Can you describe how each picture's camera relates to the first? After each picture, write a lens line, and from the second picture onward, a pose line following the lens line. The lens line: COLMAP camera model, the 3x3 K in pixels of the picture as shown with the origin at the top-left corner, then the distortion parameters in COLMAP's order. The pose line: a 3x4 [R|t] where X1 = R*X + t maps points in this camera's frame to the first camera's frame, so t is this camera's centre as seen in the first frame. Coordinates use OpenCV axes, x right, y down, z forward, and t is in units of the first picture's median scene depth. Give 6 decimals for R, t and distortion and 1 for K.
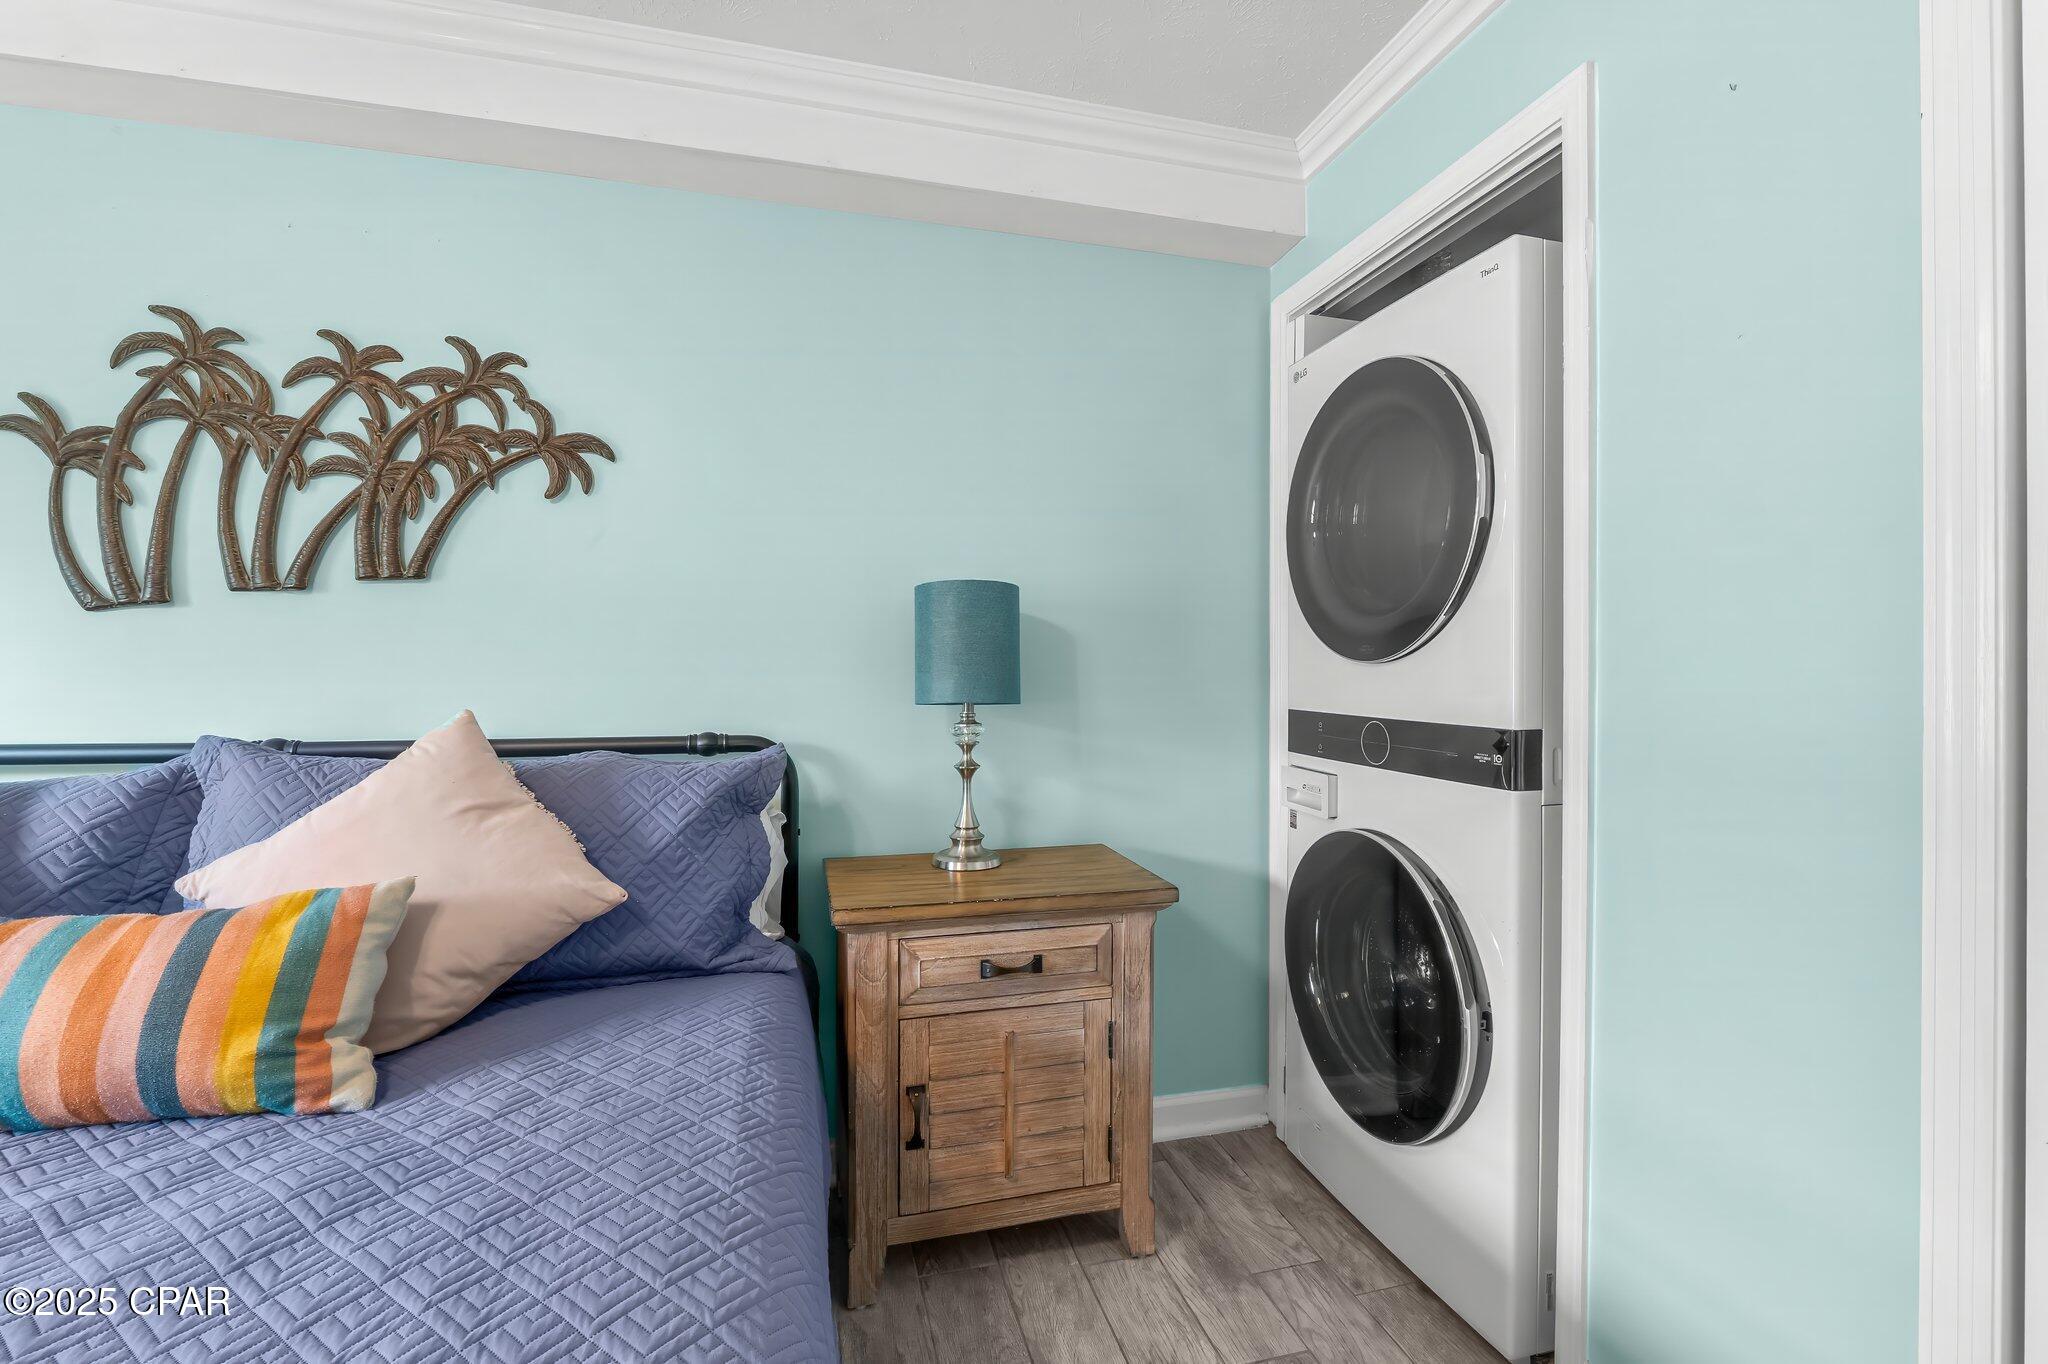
lens RADIAL K [[927.4, 0, 1024.0], [0, 927.4, 682.0], [0, 0, 1]] dist [0.001795, 0.000463]
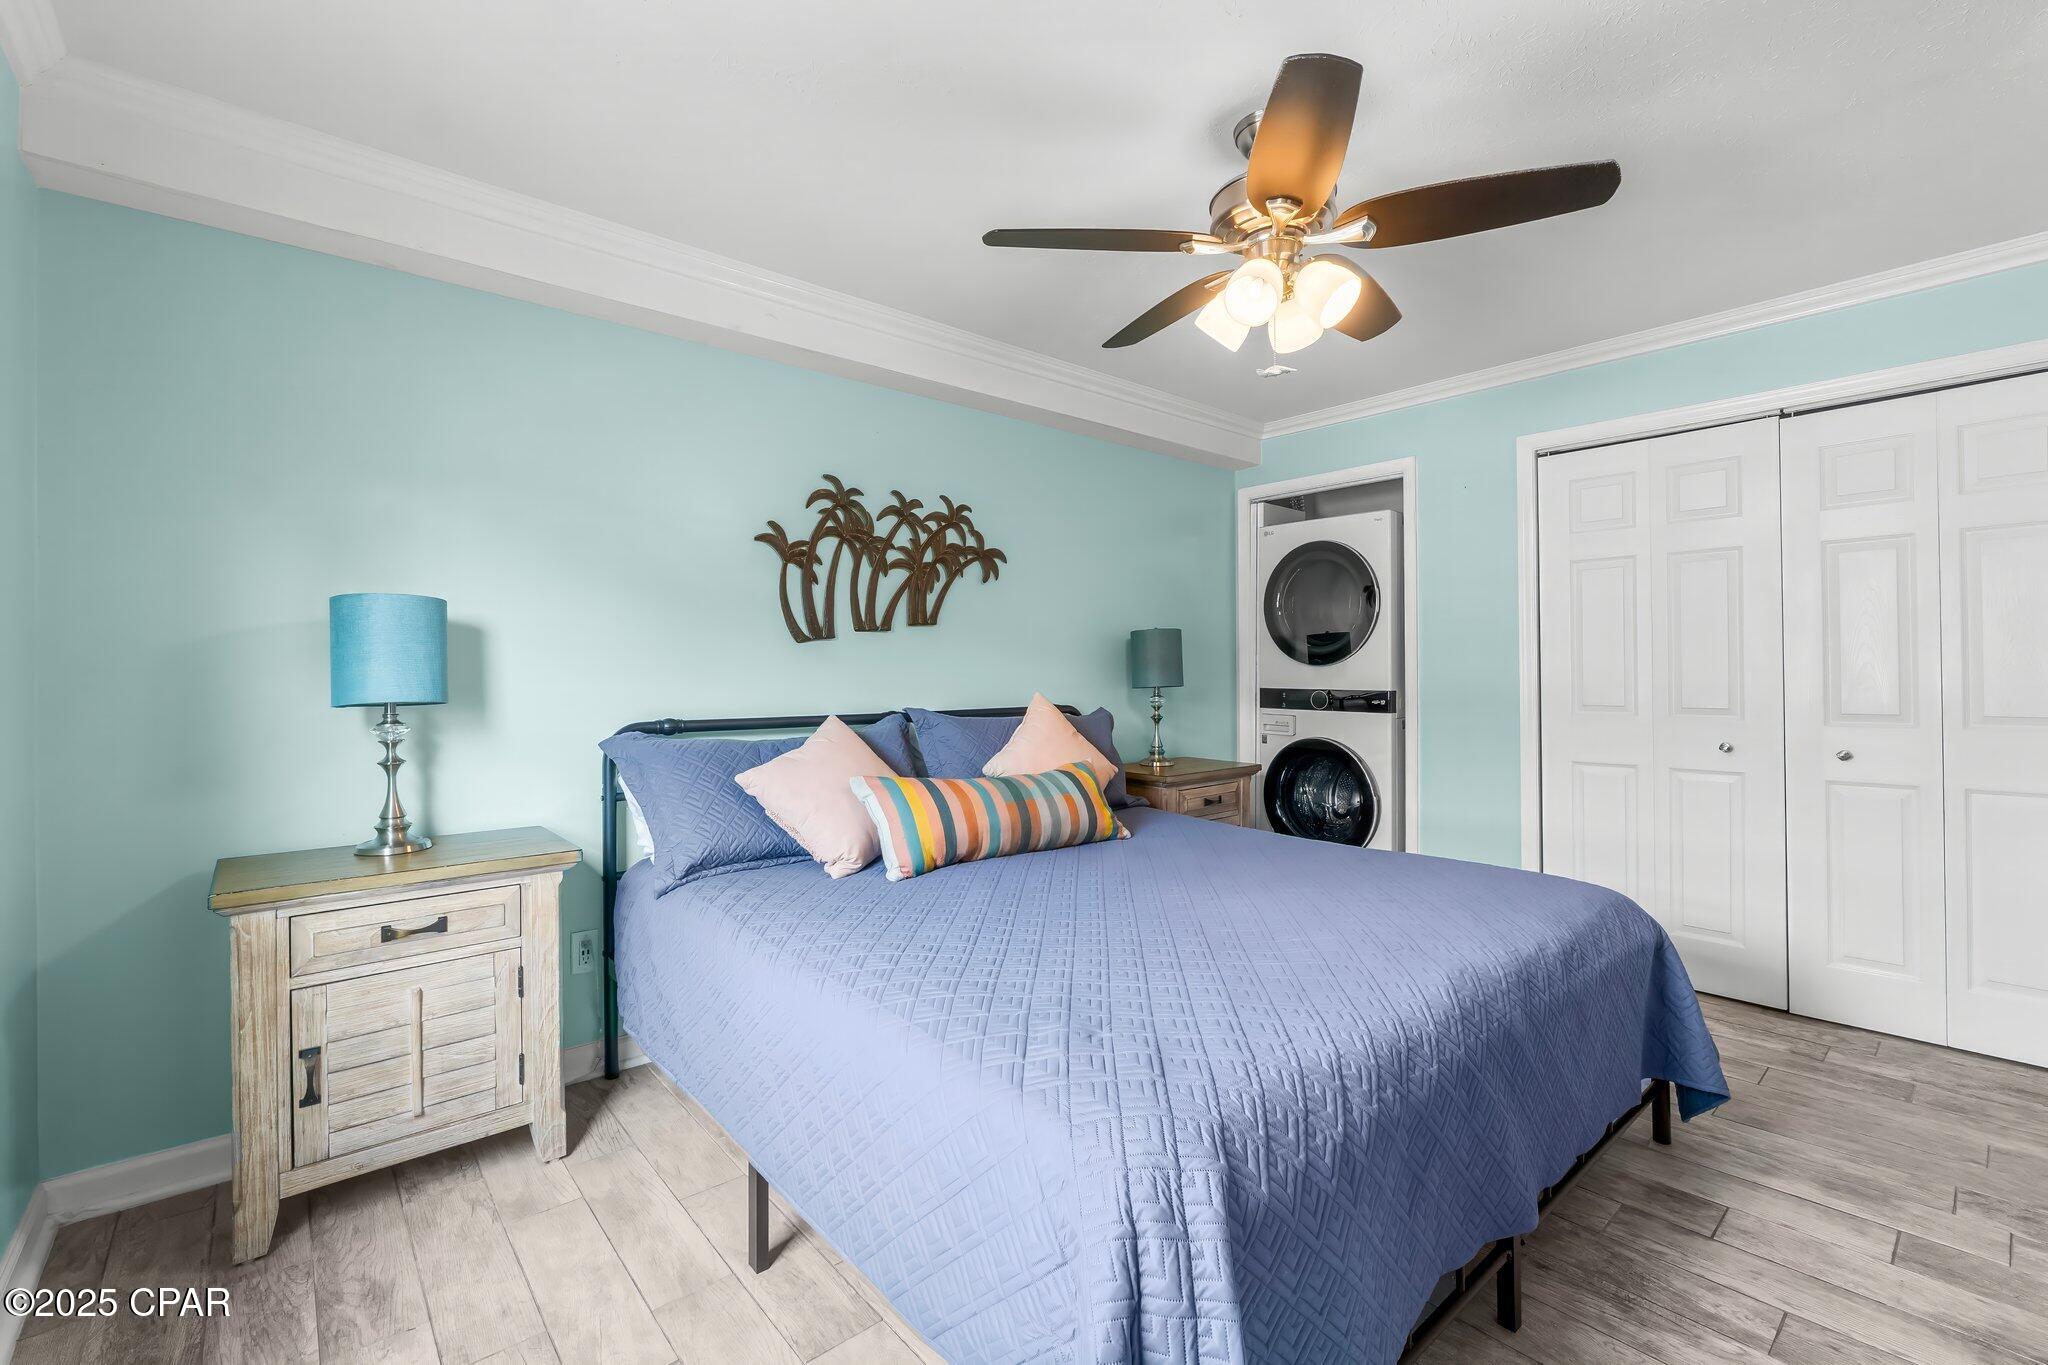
lens RADIAL K [[875.3, 0, 1029.3], [0, 875.3, 673.8], [0, 0, 1]] dist [-0.010051, 0.000165]
pose [[0.896819, -0.007469, 0.442335, -1.270655], [0.004960, 0.999964, 0.006828, -0.023083], [-0.442370, -0.003930, 0.896824, -0.679983]]
